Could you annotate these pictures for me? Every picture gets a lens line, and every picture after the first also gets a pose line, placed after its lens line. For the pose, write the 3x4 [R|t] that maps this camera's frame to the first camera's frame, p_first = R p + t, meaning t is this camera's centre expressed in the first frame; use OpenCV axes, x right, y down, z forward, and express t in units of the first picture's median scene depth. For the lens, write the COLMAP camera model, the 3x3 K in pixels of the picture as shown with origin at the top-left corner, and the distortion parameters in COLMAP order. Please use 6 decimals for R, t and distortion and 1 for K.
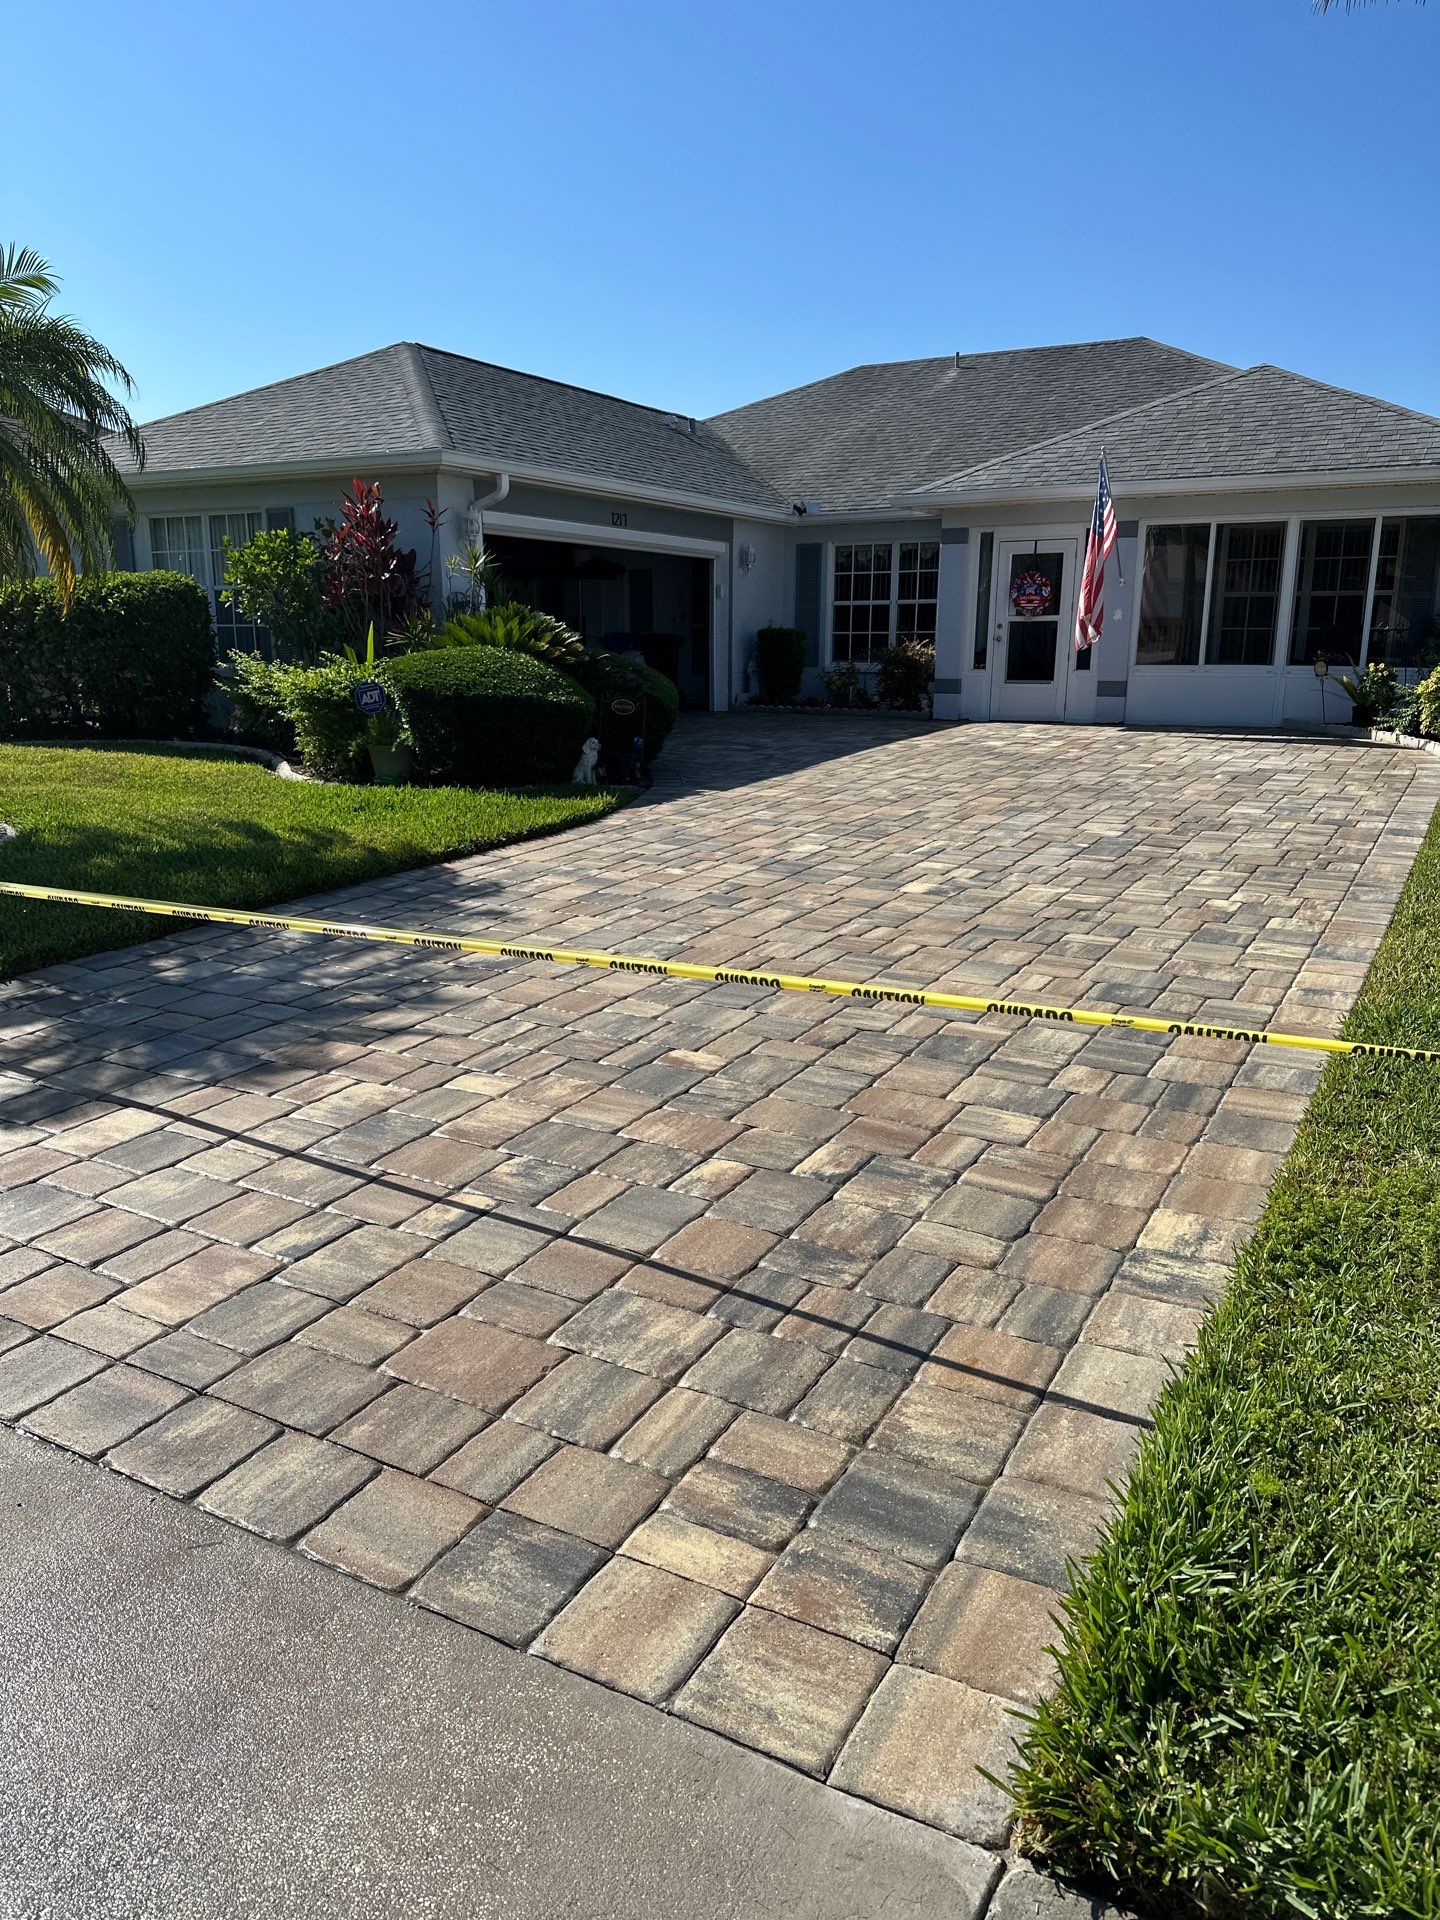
lens RADIAL K [[1371.1, 0, 718.9], [0, 1371.1, 976.6], [0, 0, 1]] dist [0.050509, -0.068097]
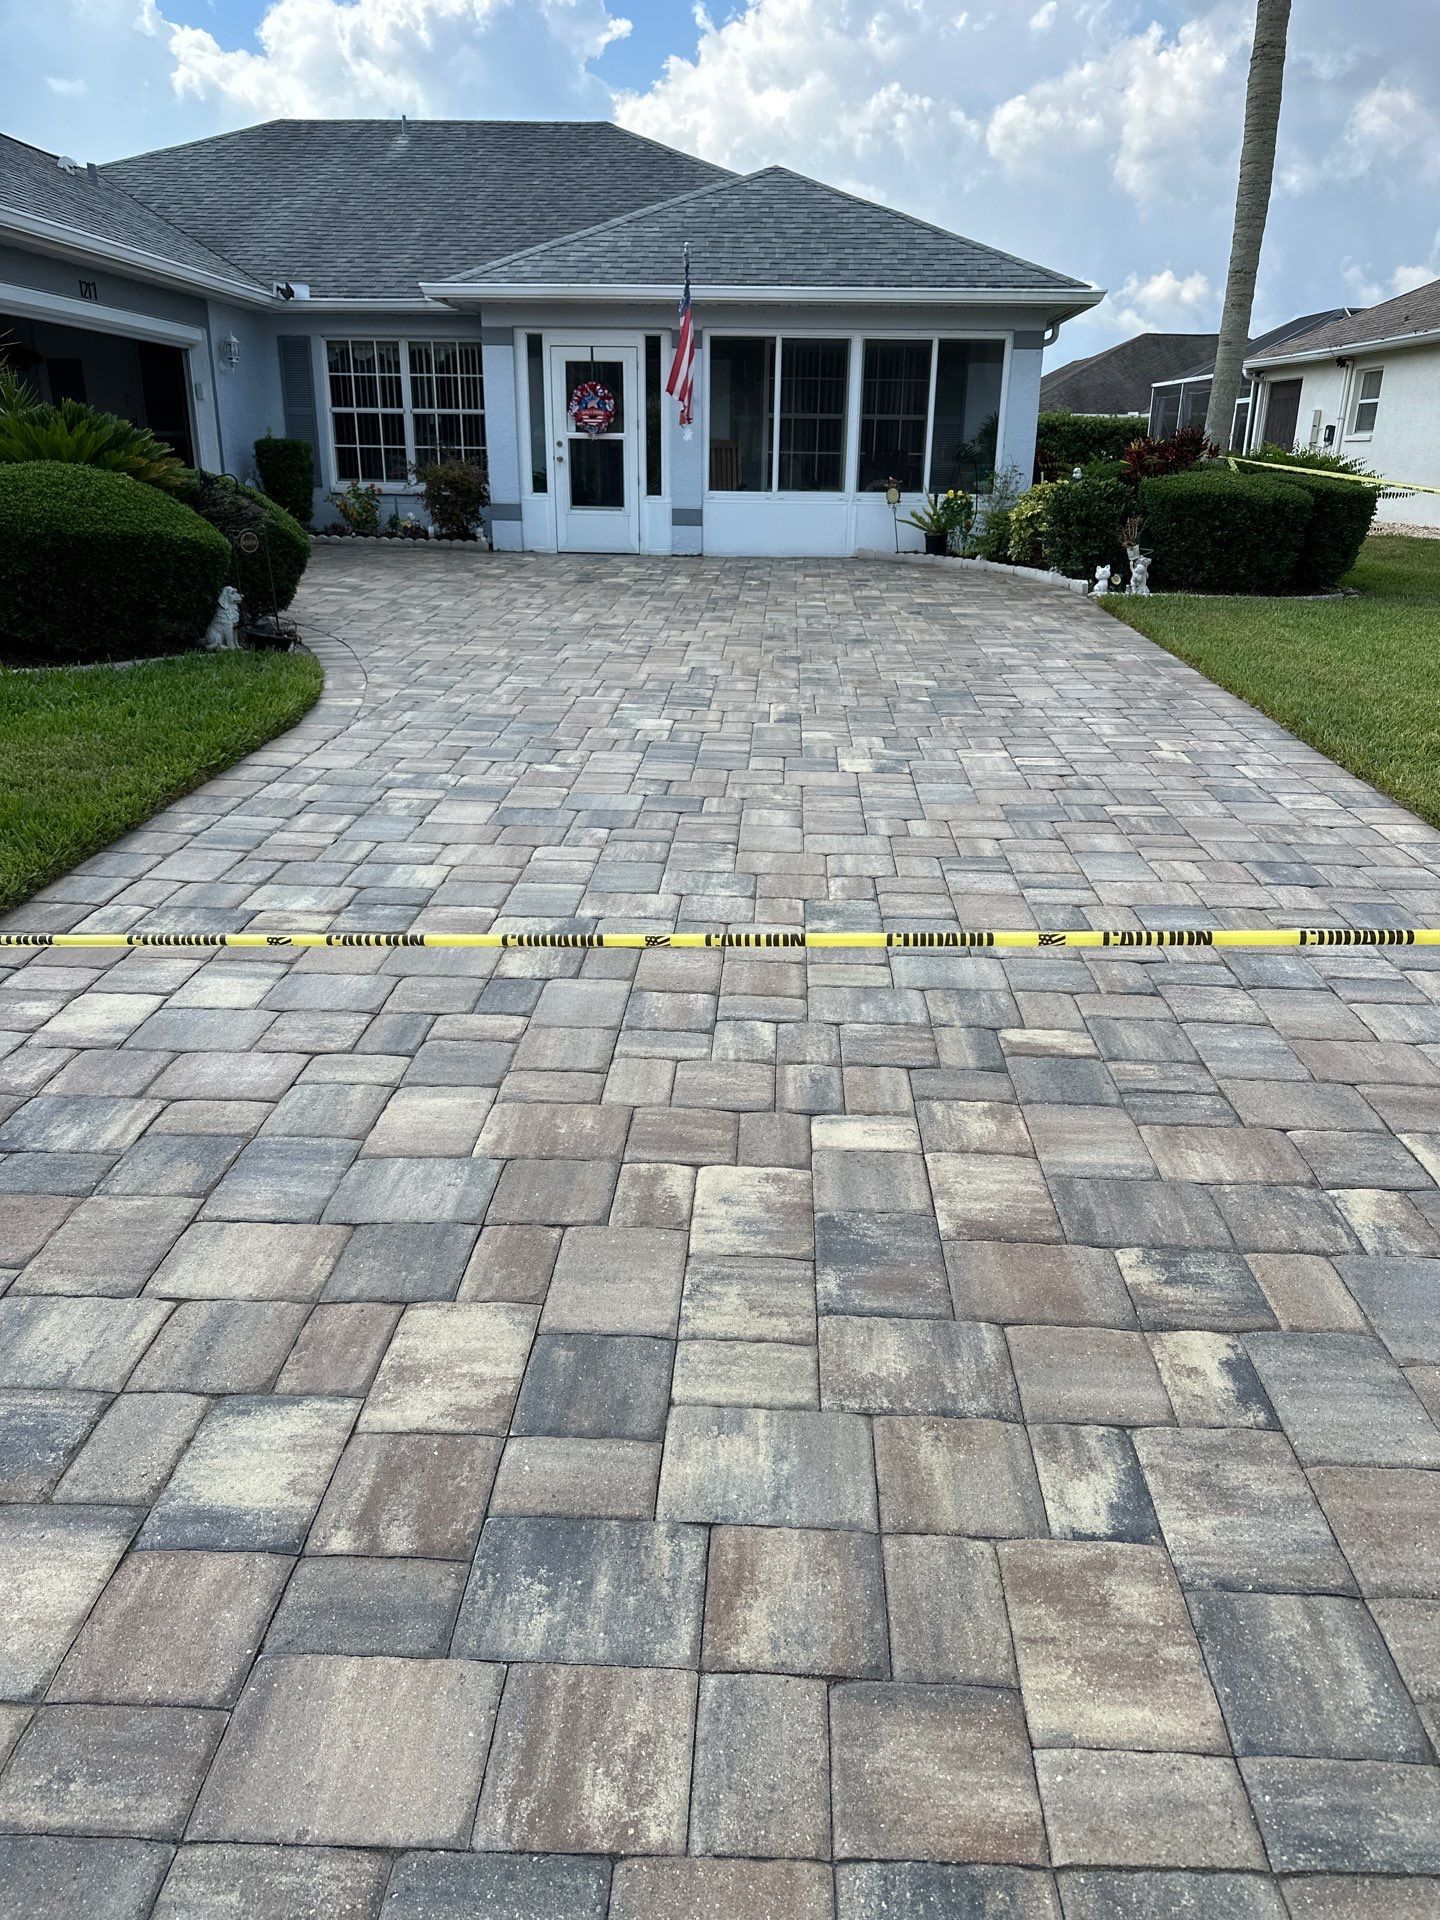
lens RADIAL K [[1371.1, 0, 734.3], [0, 1371.1, 963.5], [0, 0, 1]] dist [0.050509, -0.068097]
pose [[0.881987, -0.151162, 0.446373, -0.164107], [0.099864, 0.985601, 0.136448, -0.033562], [-0.460571, -0.075769, 0.884383, 0.133145]]
